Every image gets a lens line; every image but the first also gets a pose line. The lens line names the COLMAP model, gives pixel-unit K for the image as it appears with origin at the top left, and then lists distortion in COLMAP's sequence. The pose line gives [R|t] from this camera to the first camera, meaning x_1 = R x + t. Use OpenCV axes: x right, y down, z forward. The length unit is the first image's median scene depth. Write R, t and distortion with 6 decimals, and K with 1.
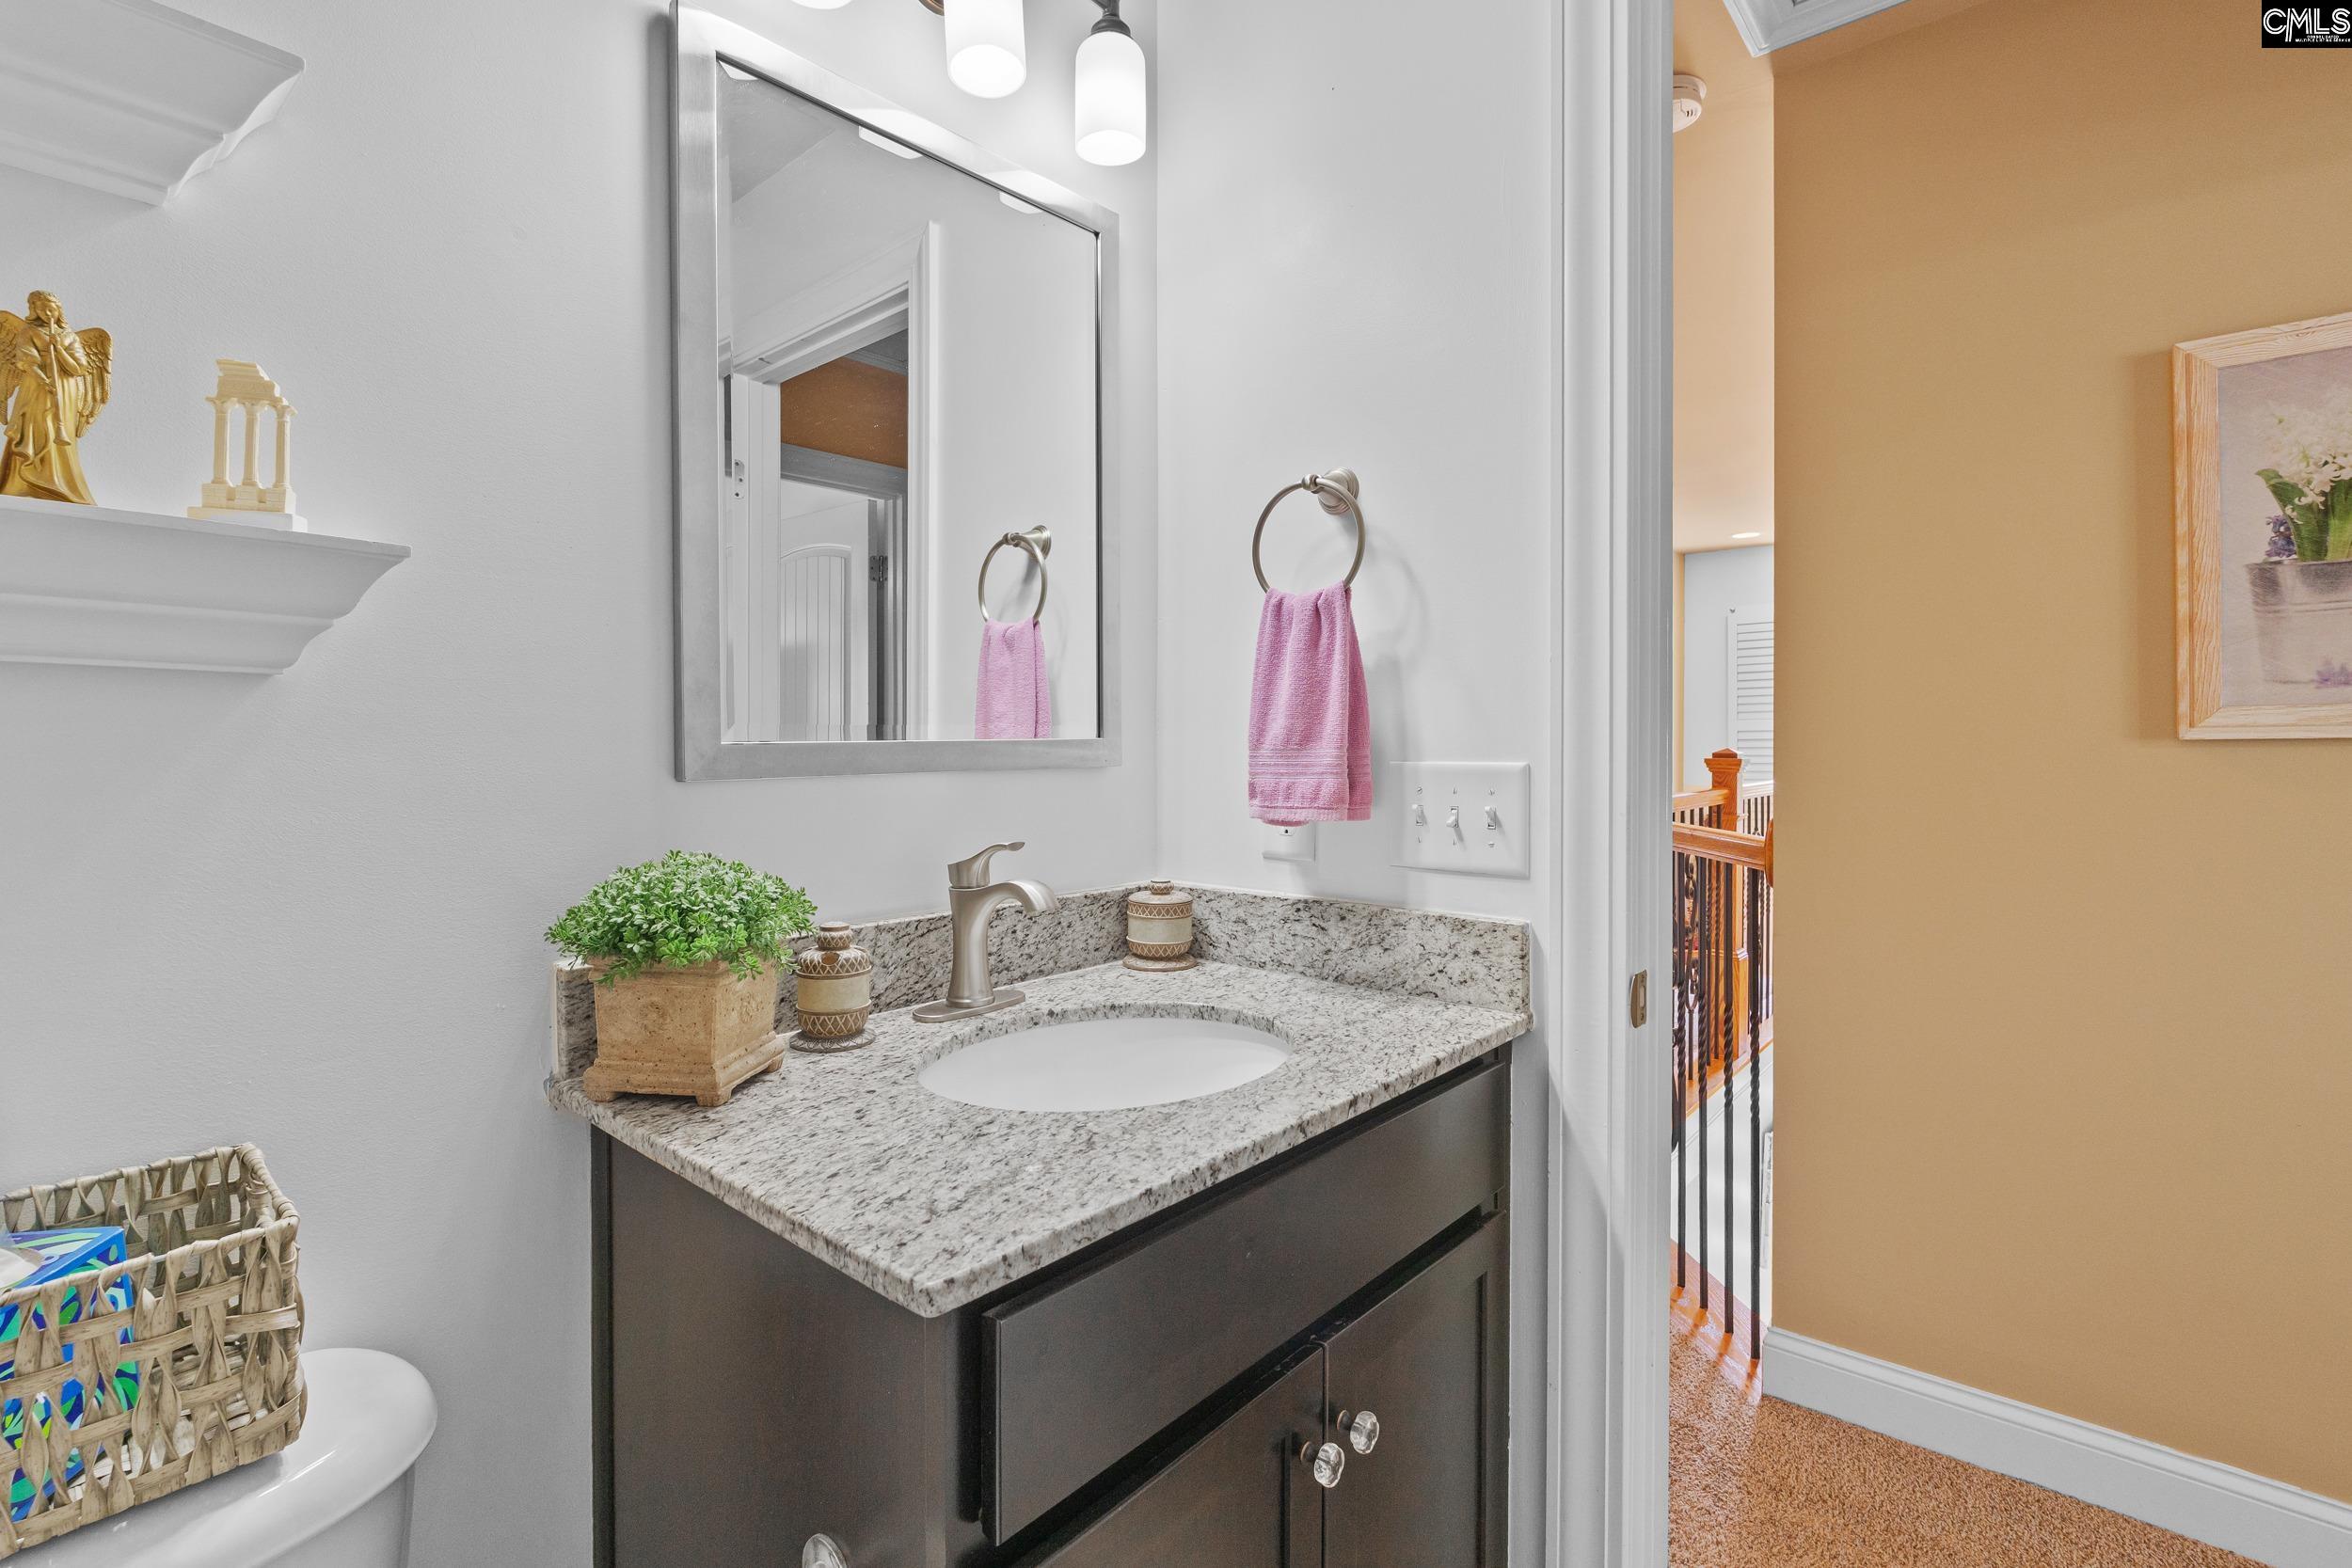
lens RADIAL K [[1075.6, 0, 1176.0], [0, 1075.6, 784.0], [0, 0, 1]] dist [-0.002326, 0.000274]
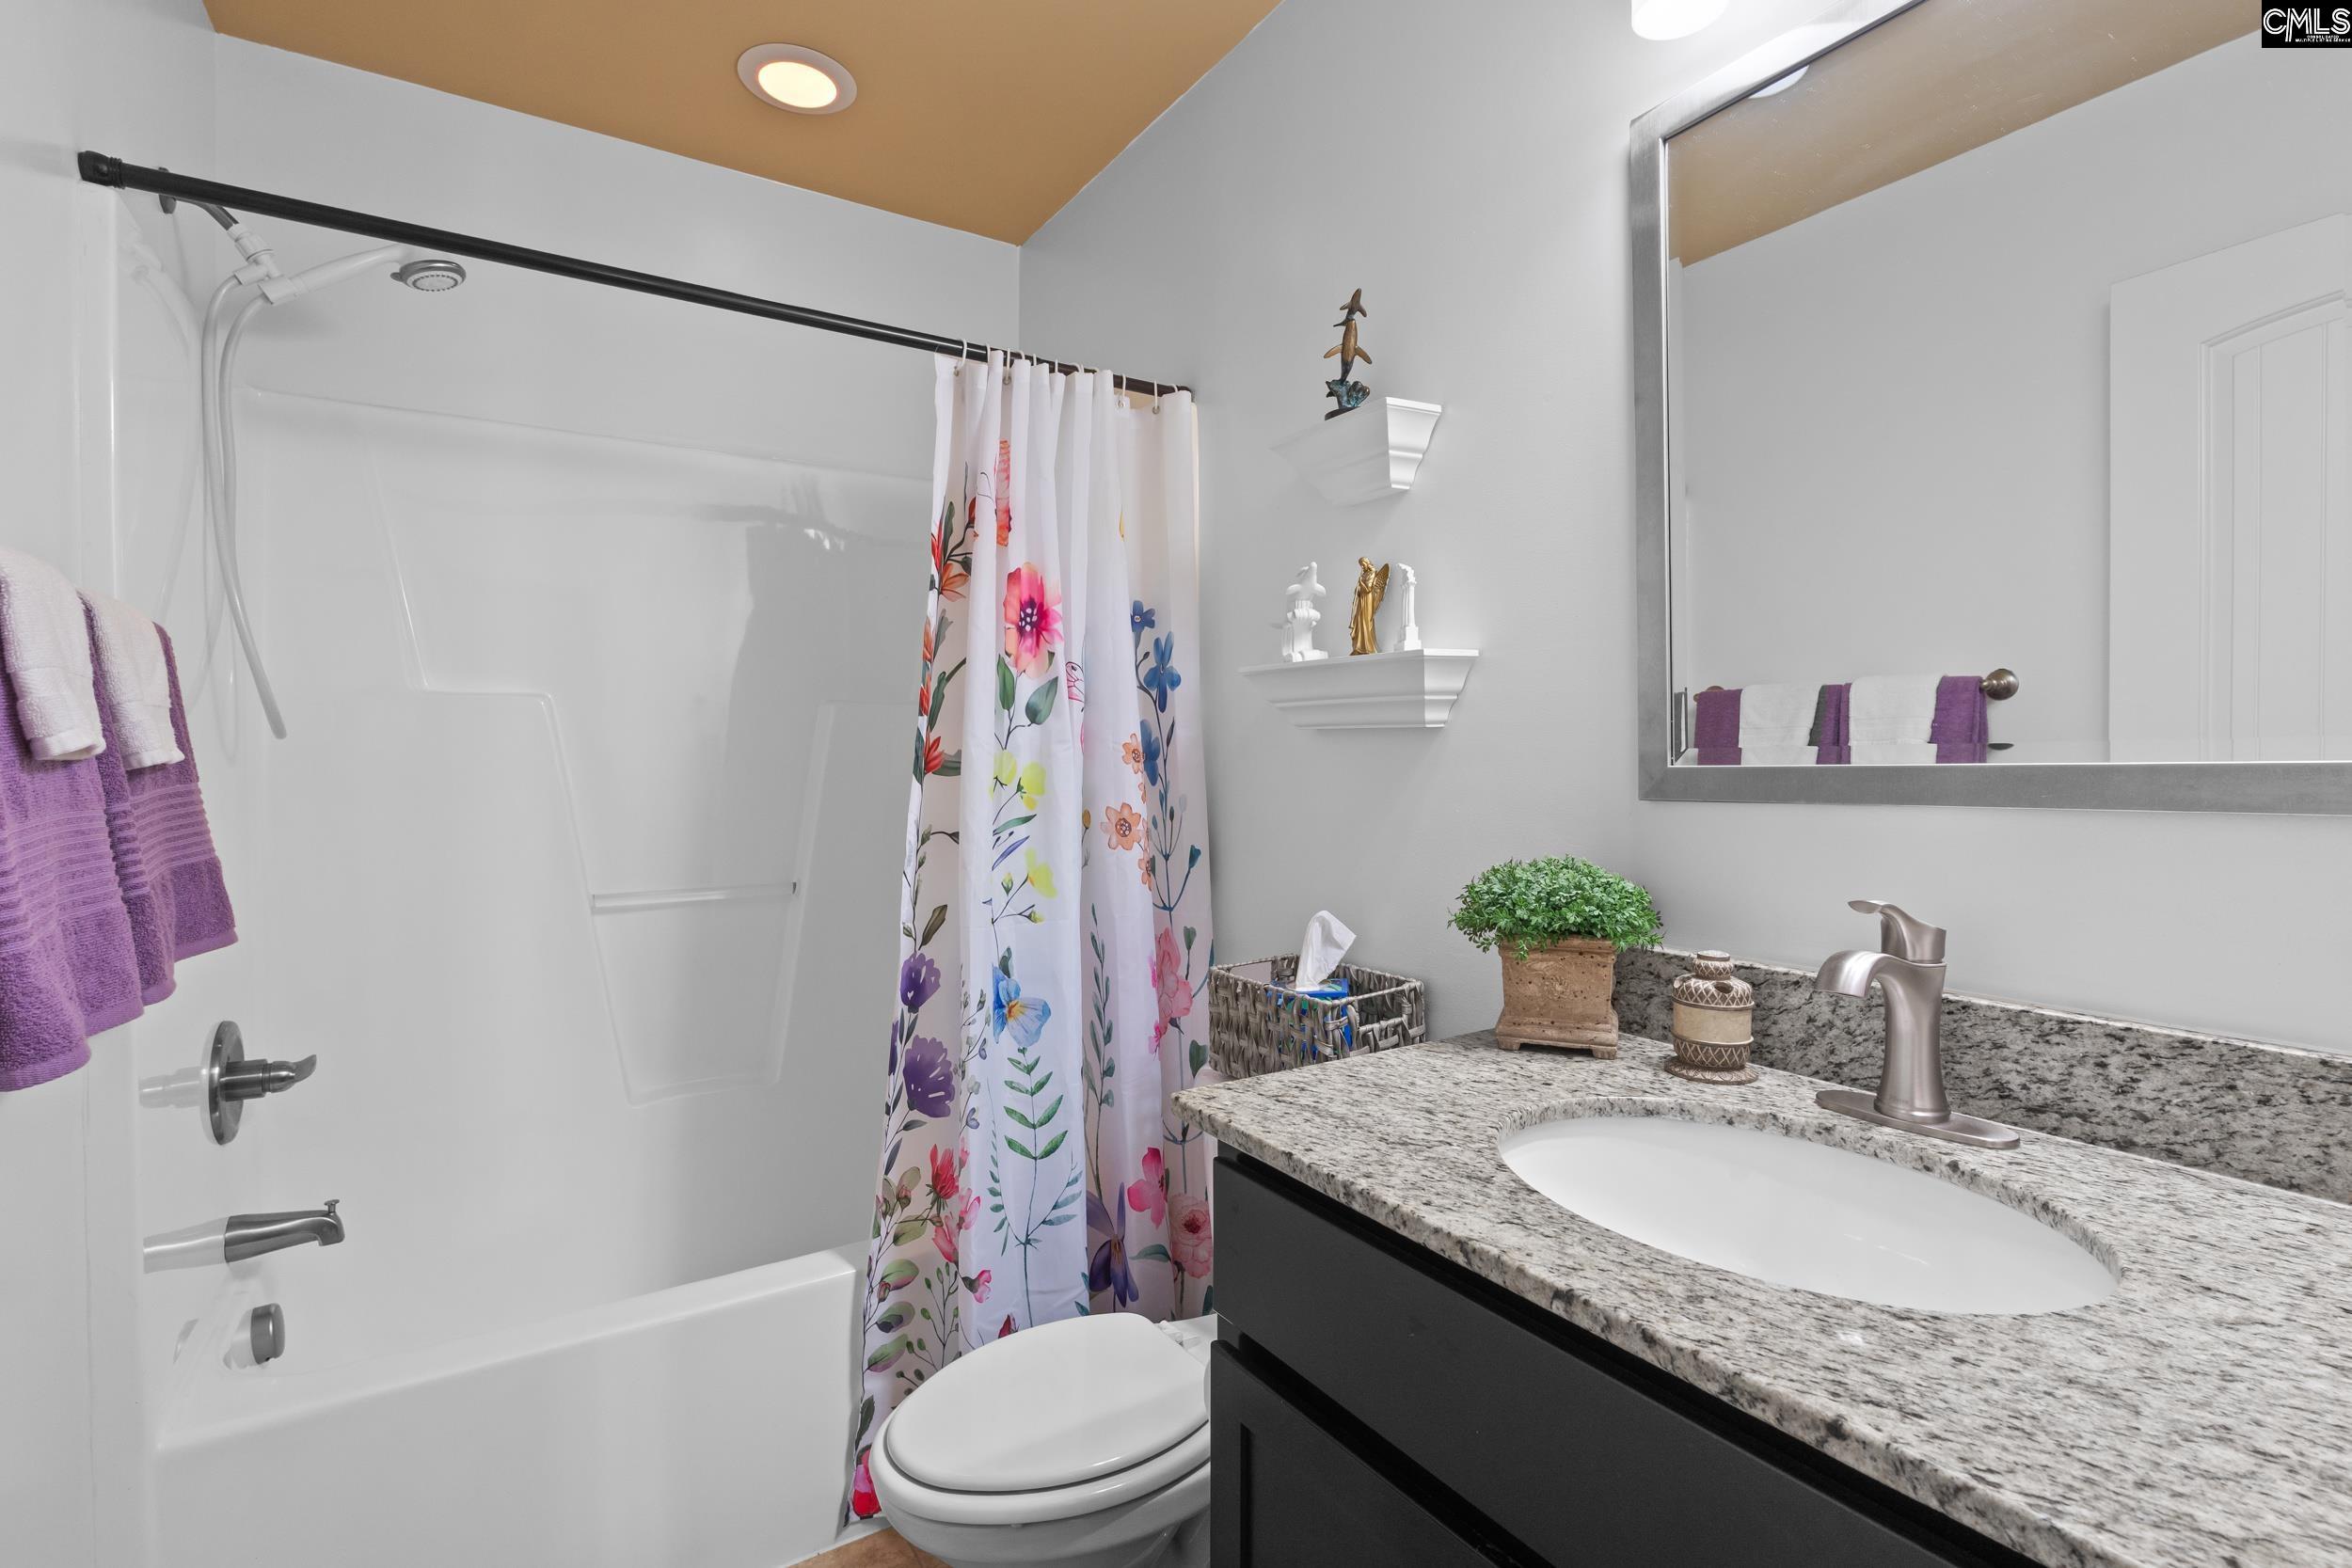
lens RADIAL K [[1075.6, 0, 1176.0], [0, 1075.6, 784.0], [0, 0, 1]] dist [-0.002326, 0.000274]
pose [[-0.277632, 0.021648, -0.960444, 0.934585], [-0.031671, 0.998996, 0.031672, -0.048009], [0.960165, 0.039212, -0.276668, 0.988332]]
